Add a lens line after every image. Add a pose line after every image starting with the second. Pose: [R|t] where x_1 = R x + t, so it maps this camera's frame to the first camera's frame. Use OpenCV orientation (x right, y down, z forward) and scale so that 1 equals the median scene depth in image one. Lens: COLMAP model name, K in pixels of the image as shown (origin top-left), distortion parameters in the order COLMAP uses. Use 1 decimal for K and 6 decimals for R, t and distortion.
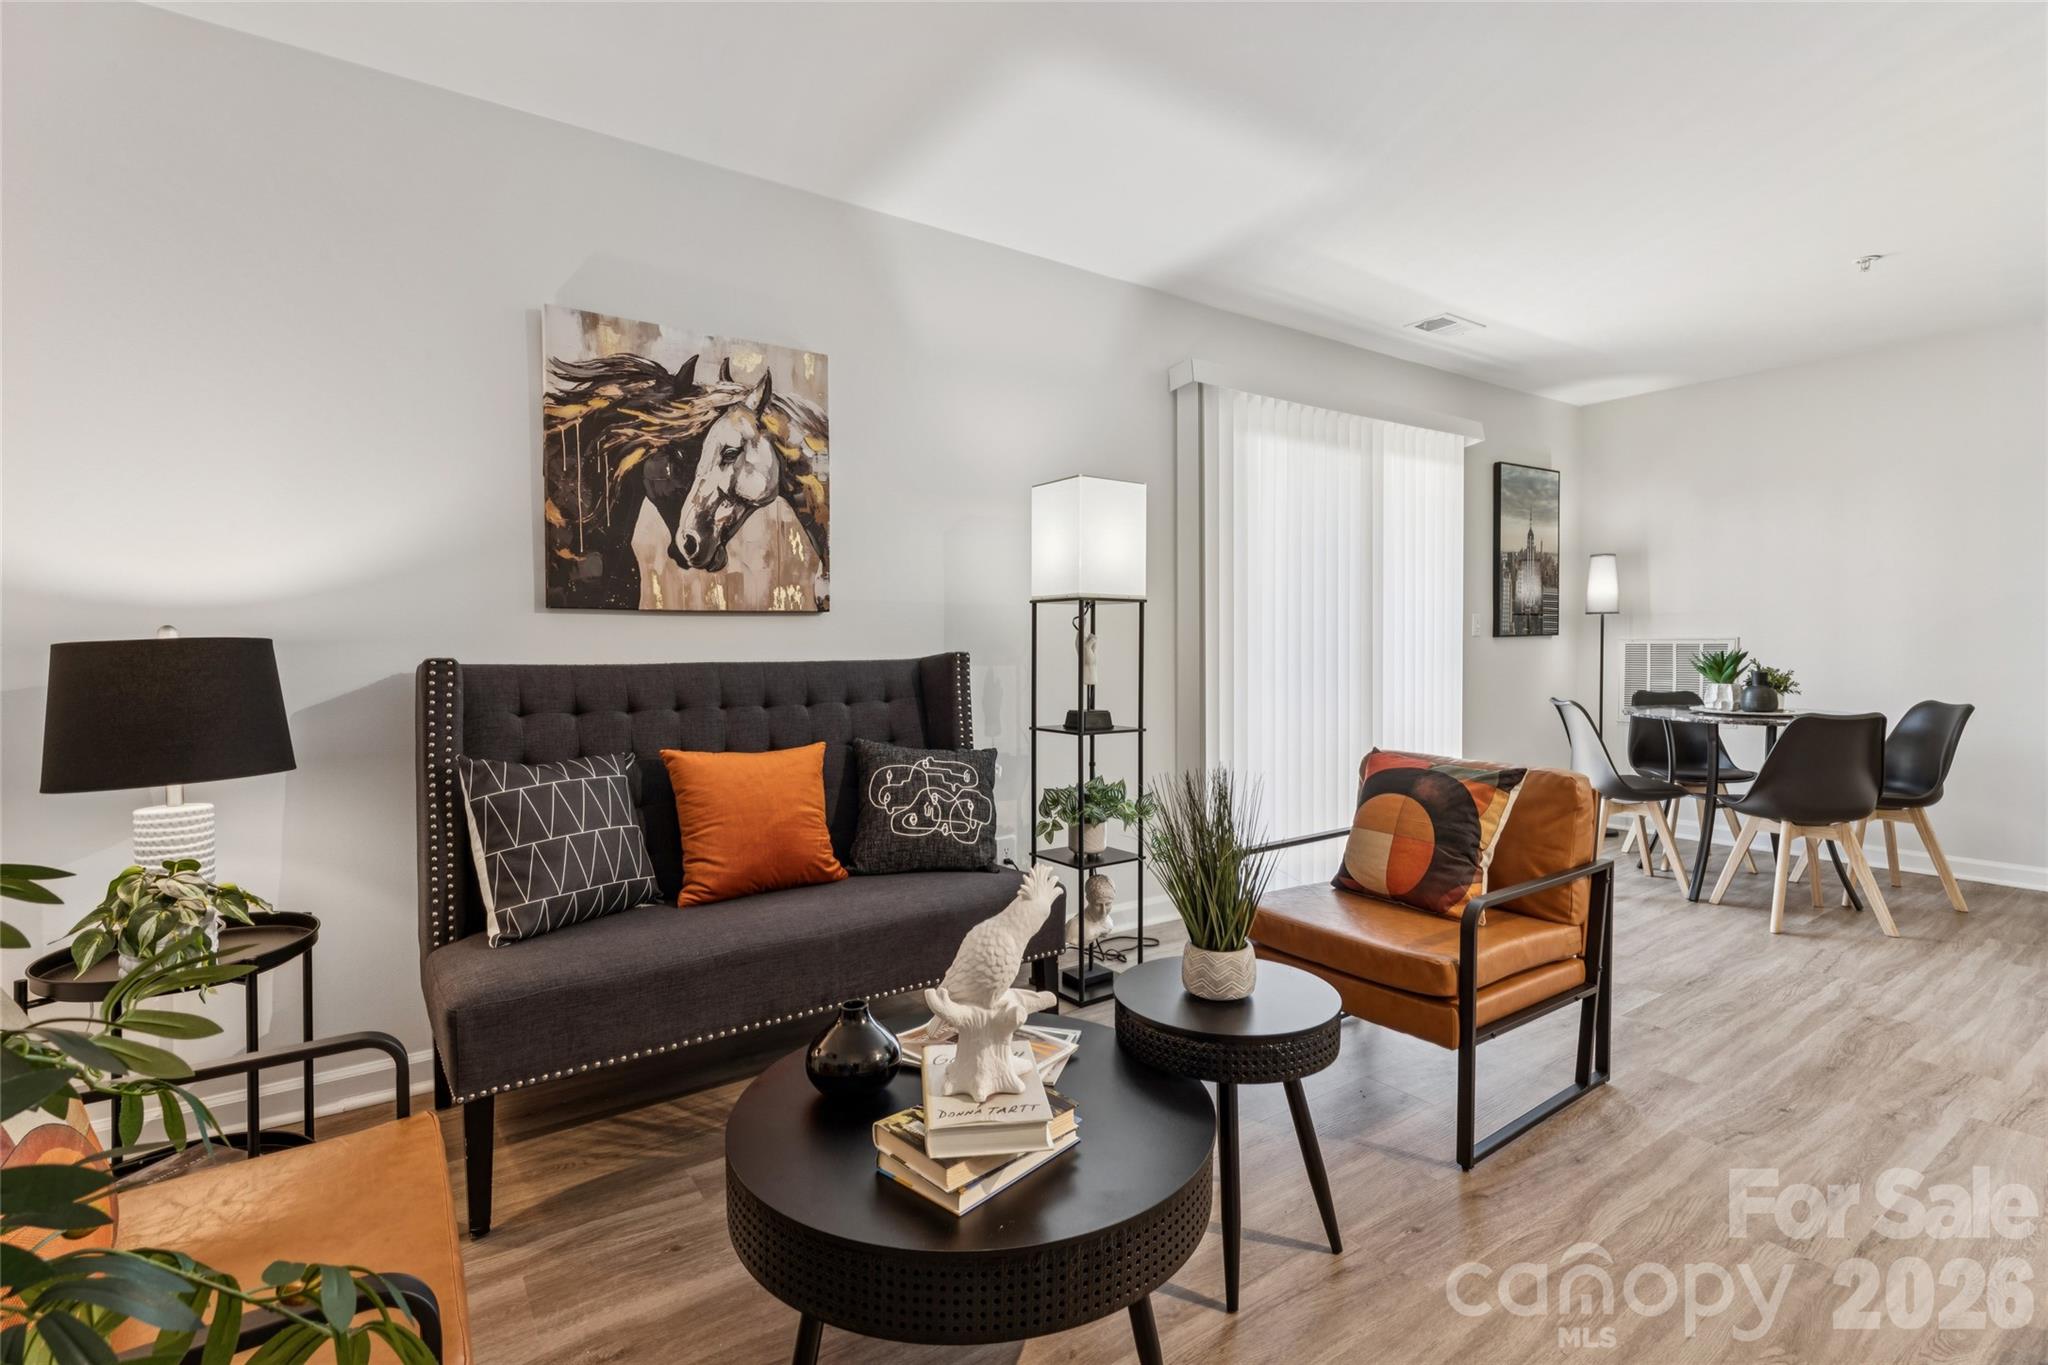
lens RADIAL K [[957.8, 0, 1016.1], [0, 957.8, 667.2], [0, 0, 1]] dist [-0.001135, 0.000351]
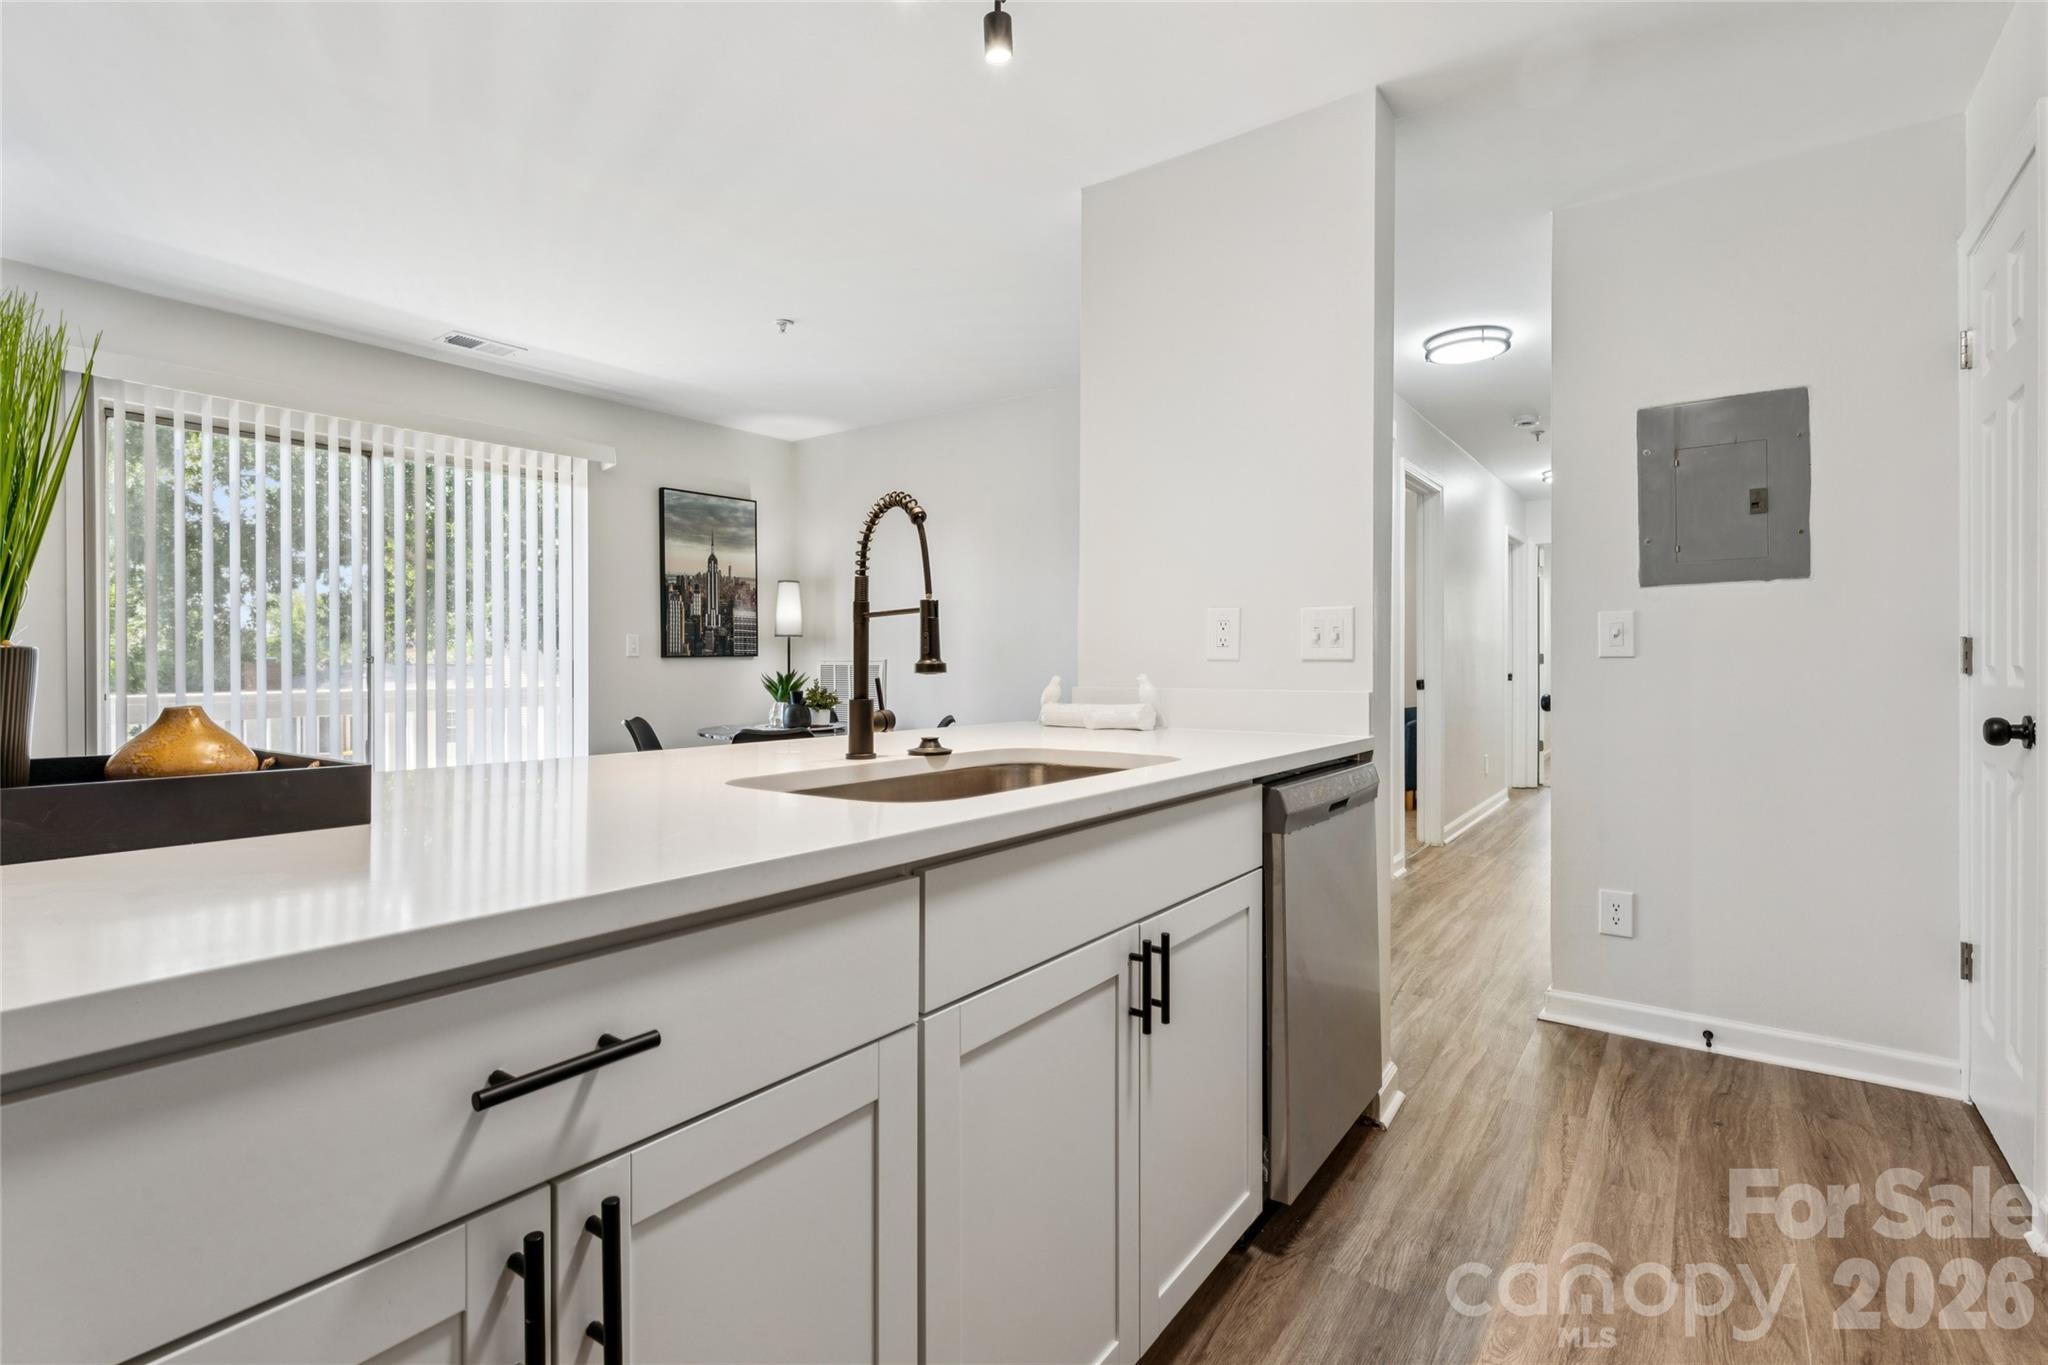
lens RADIAL K [[957.8, 0, 1026.2], [0, 957.8, 667.4], [0, 0, 1]] dist [-0.001135, 0.000351]
pose [[0.944275, 0.004558, 0.329127, 1.020114], [0.001739, 0.999821, -0.018835, -0.002379], [-0.329154, 0.018357, 0.944098, -0.182116]]
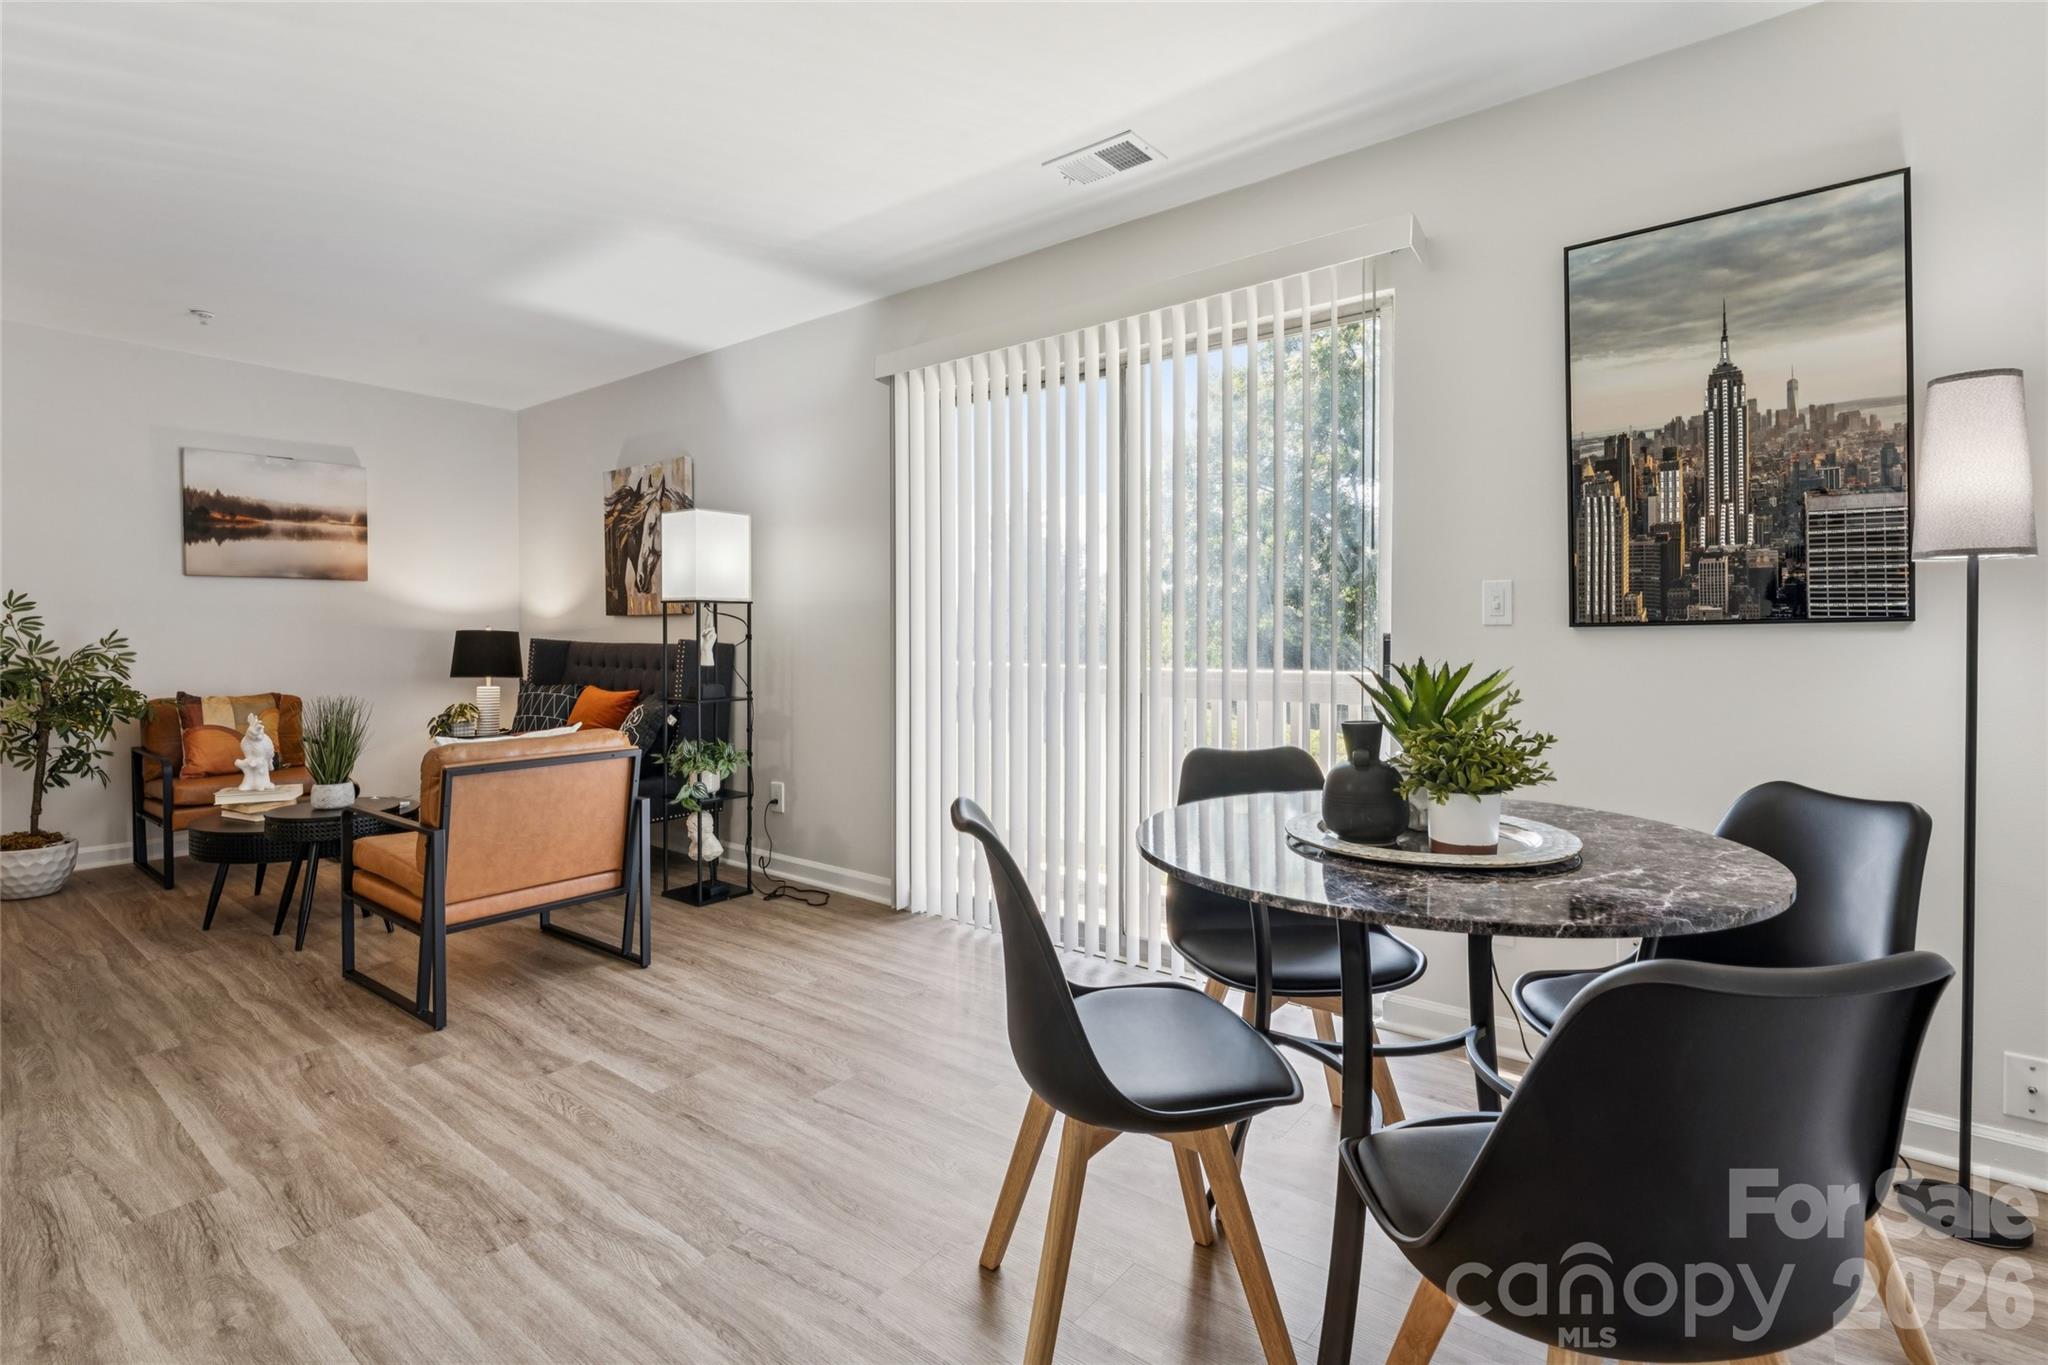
lens RADIAL K [[957.8, 0, 1019.1], [0, 957.8, 646.0], [0, 0, 1]] dist [-0.001135, 0.000351]
pose [[0.287195, 0.019081, -0.957682, 1.667002], [-0.025762, 0.999594, 0.012190, -0.040483], [0.957526, 0.021171, 0.287570, 1.174928]]
